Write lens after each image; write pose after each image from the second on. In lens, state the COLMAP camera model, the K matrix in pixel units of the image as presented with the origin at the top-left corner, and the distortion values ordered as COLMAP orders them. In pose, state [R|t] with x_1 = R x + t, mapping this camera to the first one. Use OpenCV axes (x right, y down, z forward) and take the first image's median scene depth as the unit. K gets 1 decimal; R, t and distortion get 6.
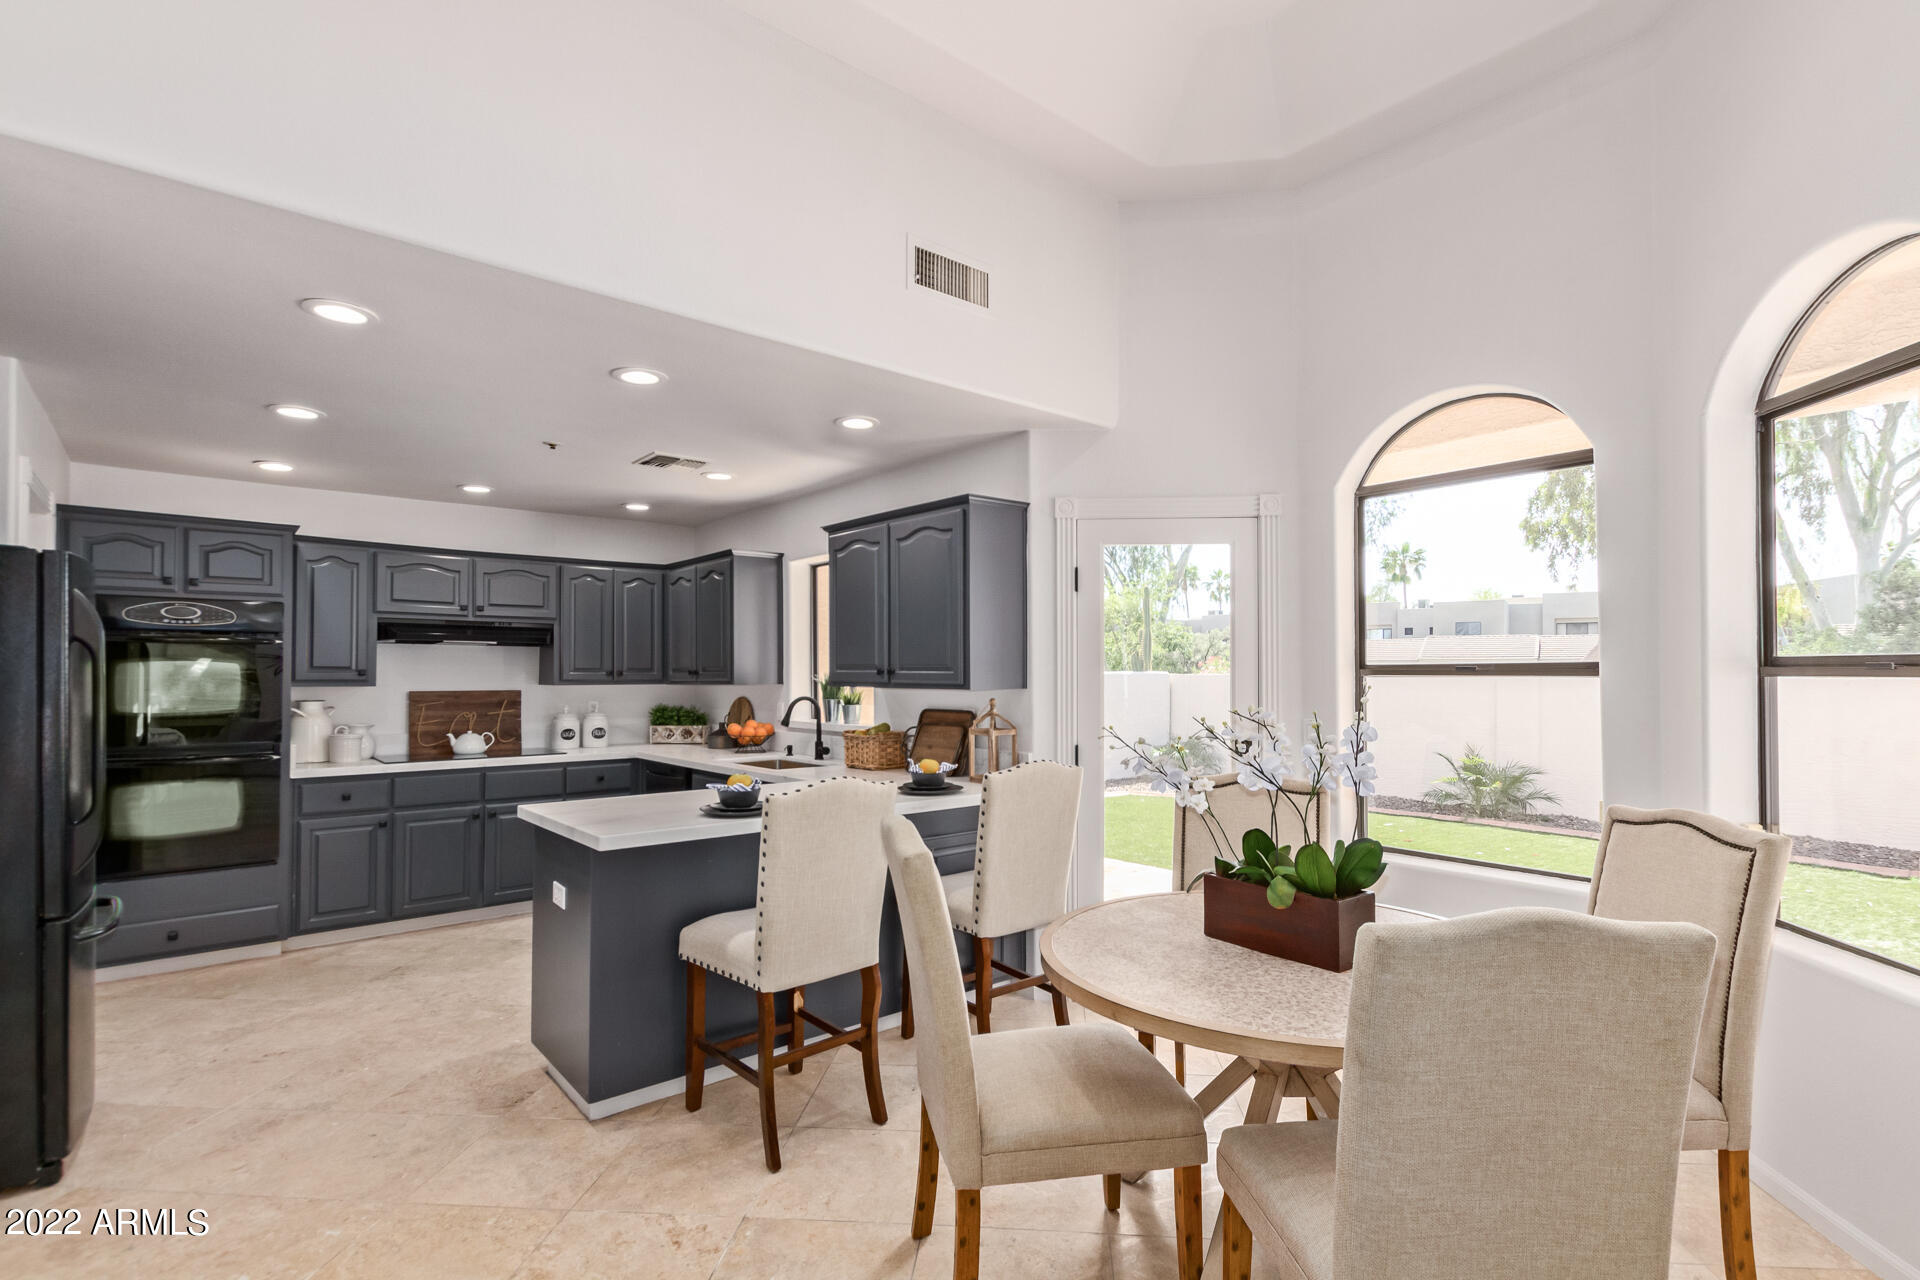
lens RADIAL K [[910.4, 0, 986.5], [0, 910.4, 658.7], [0, 0, 1]] dist [0.008412, 0.000464]
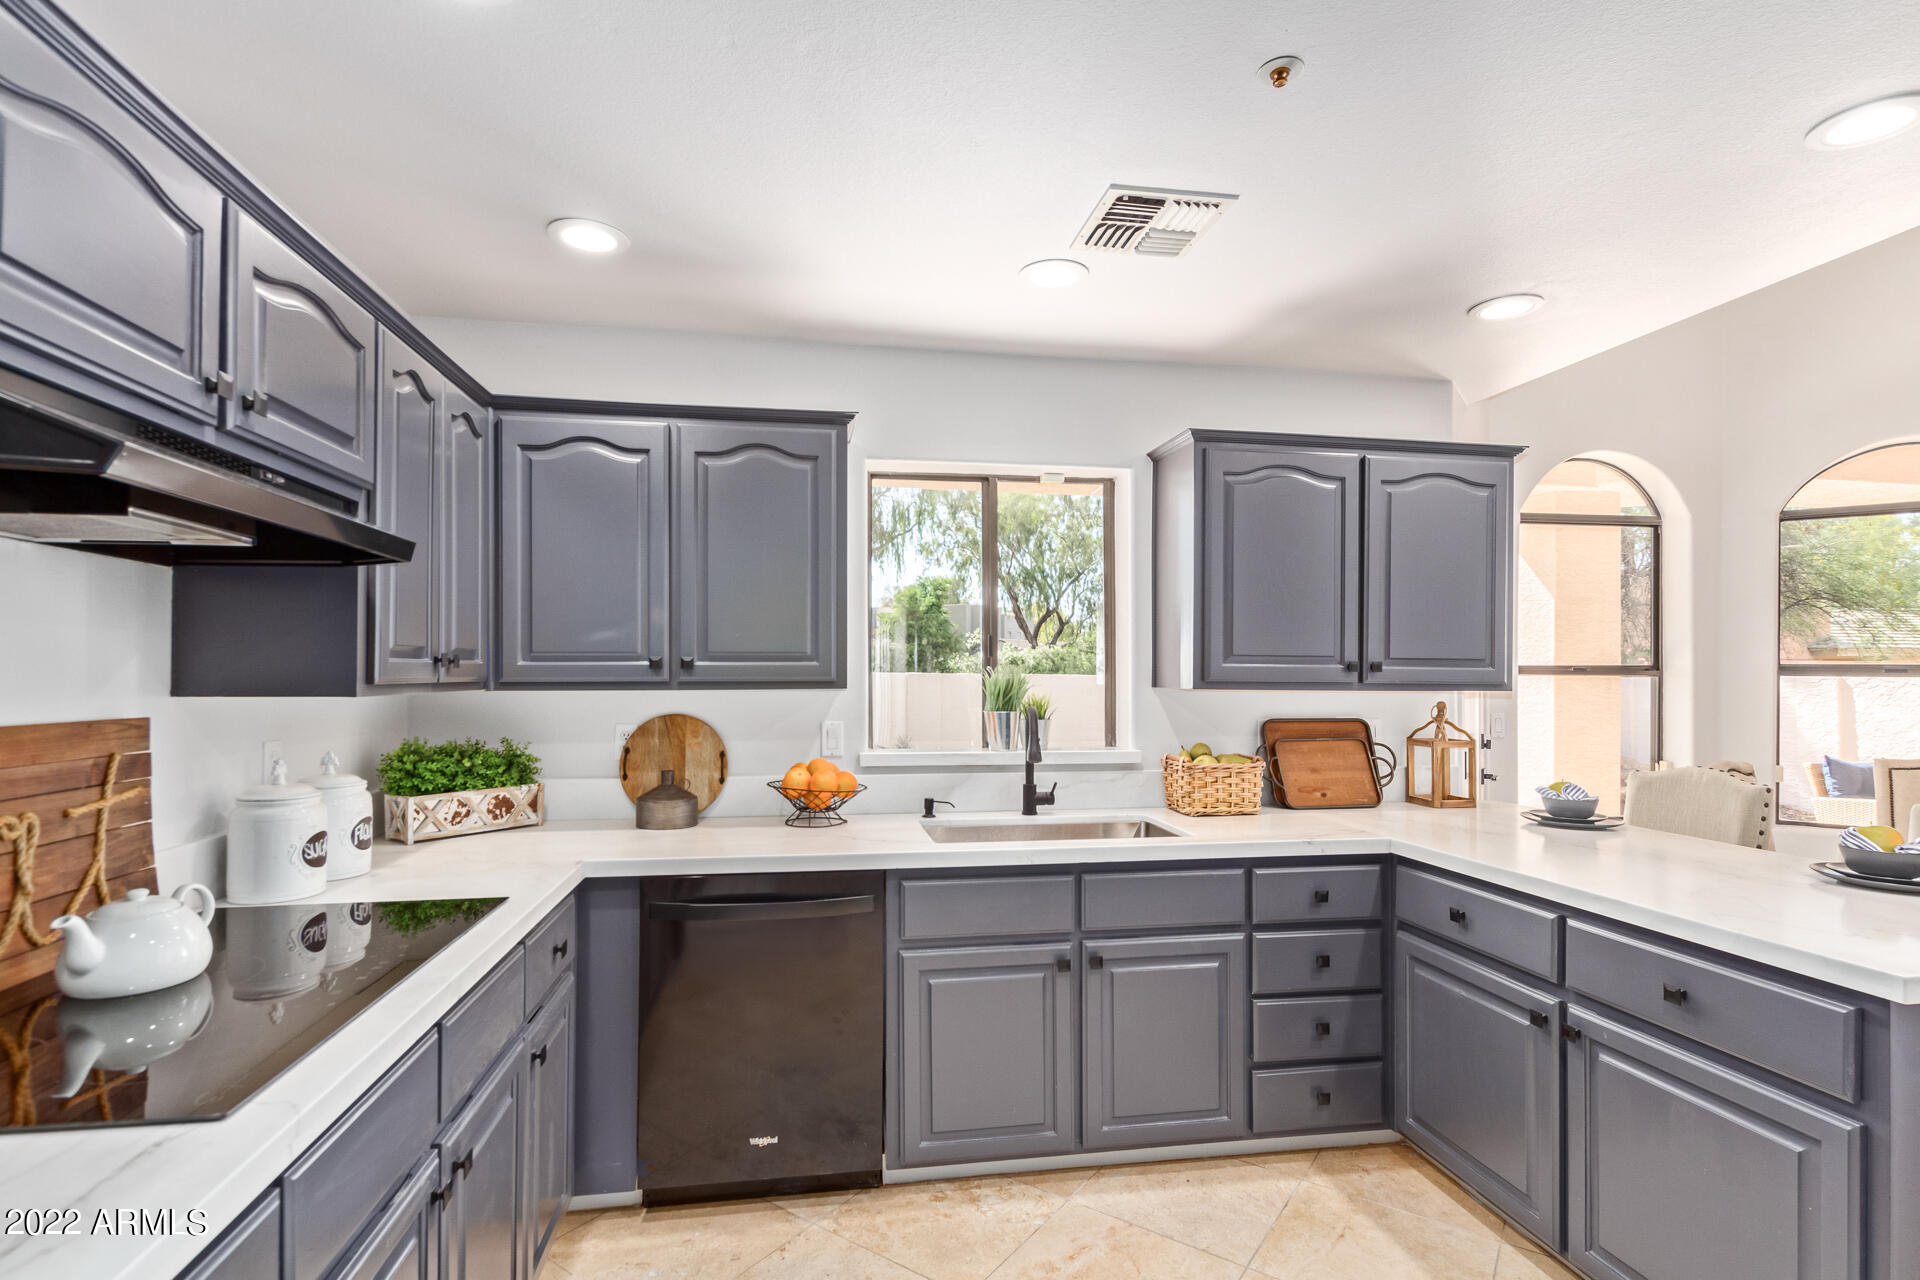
lens RADIAL K [[917.9, 0, 953.0], [0, 917.9, 659.5], [0, 0, 1]] dist [0.002592, 0.000366]
pose [[0.523981, 0.015419, 0.851590, -0.668361], [-0.019962, 0.999784, -0.005819, 0.014439], [-0.851496, -0.013950, 0.524176, 0.690000]]
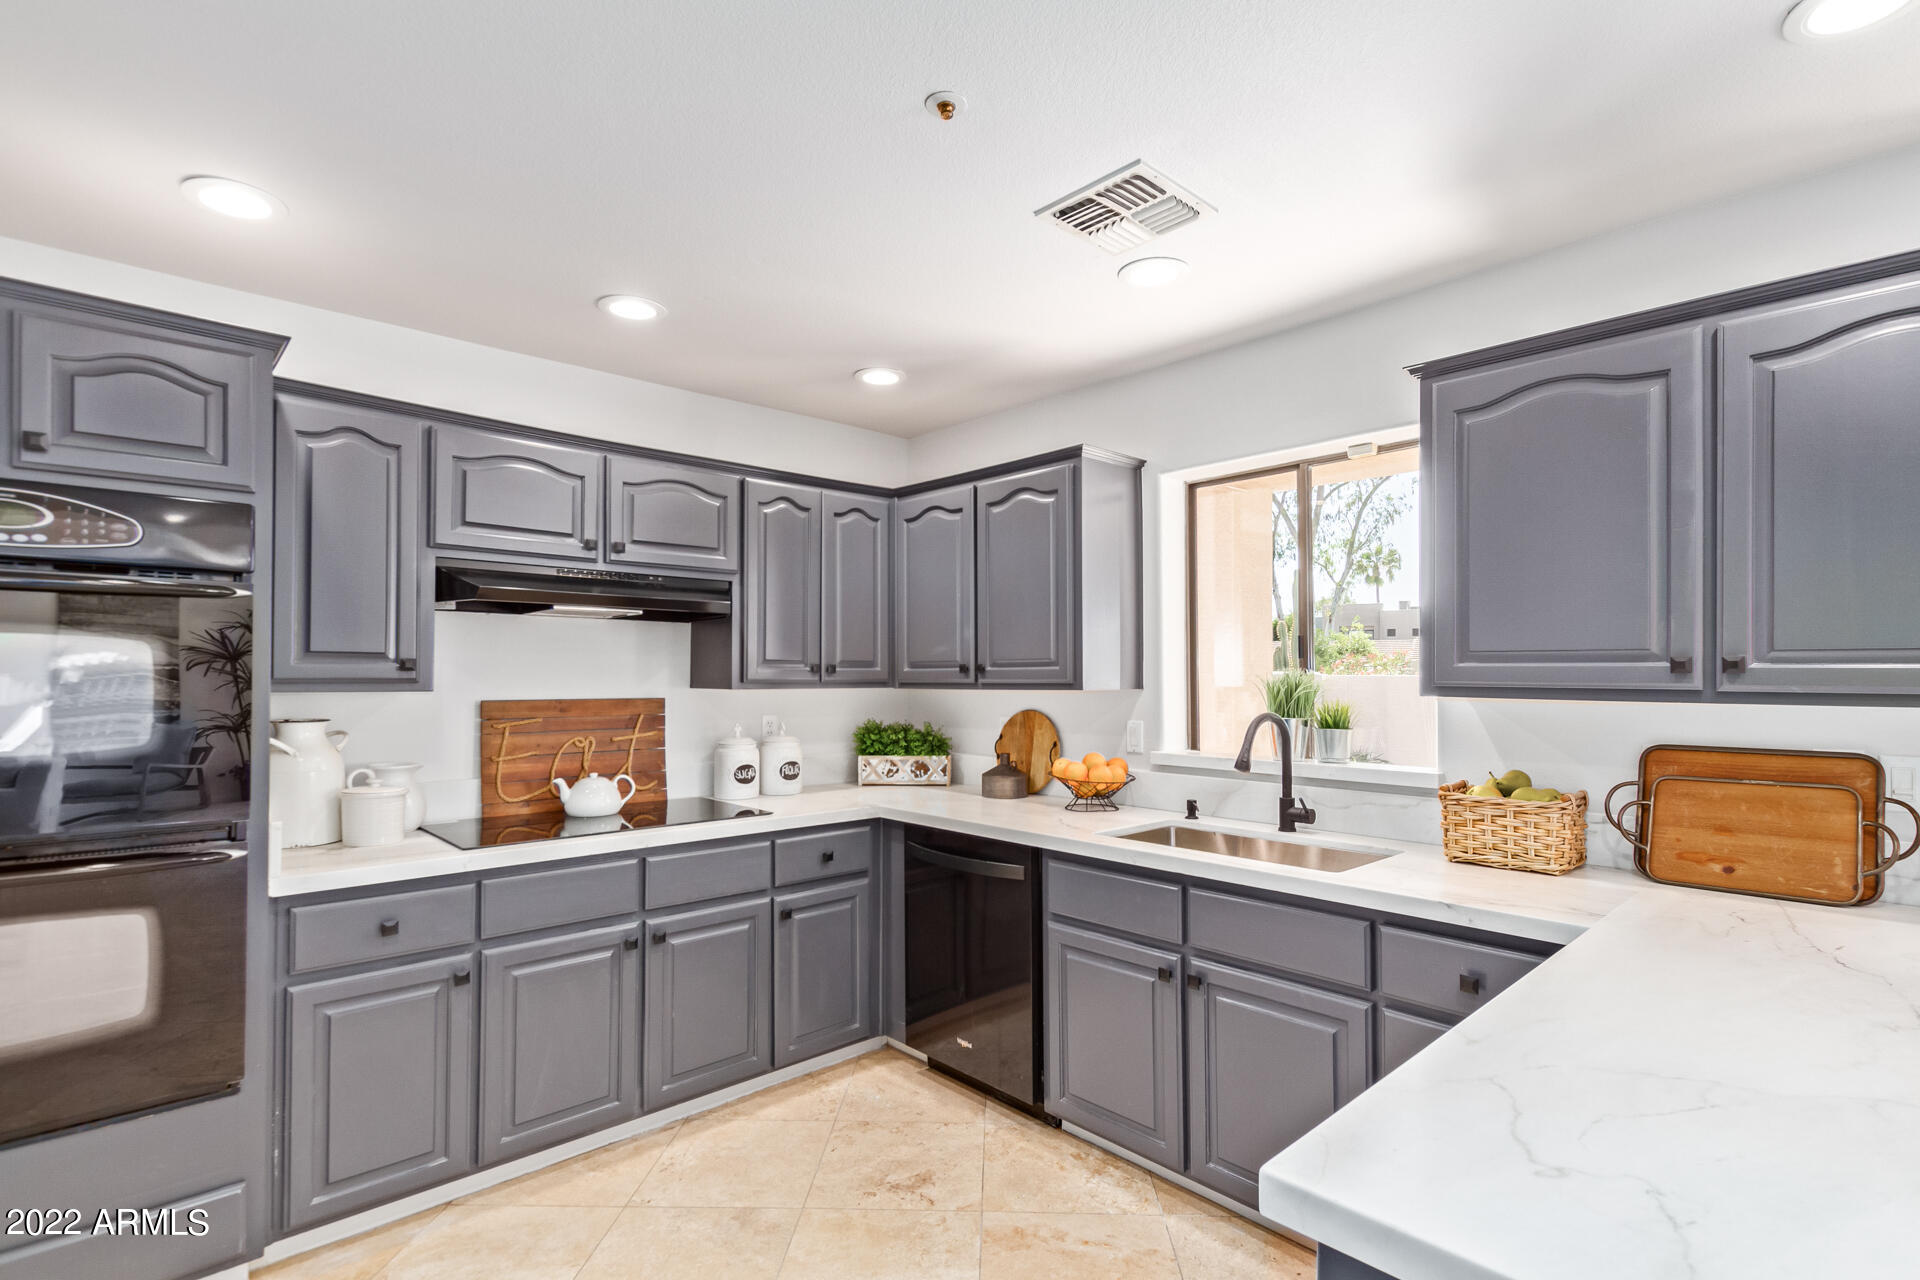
lens RADIAL K [[906.2, 0, 986.0], [0, 906.2, 665.7], [0, 0, 1]] dist [0.006016, 0.000220]
pose [[0.998497, 0.004580, 0.054613, -0.365373], [-0.004987, 0.999961, 0.007320, 0.009762], [-0.054577, -0.007581, 0.998481, 0.450324]]
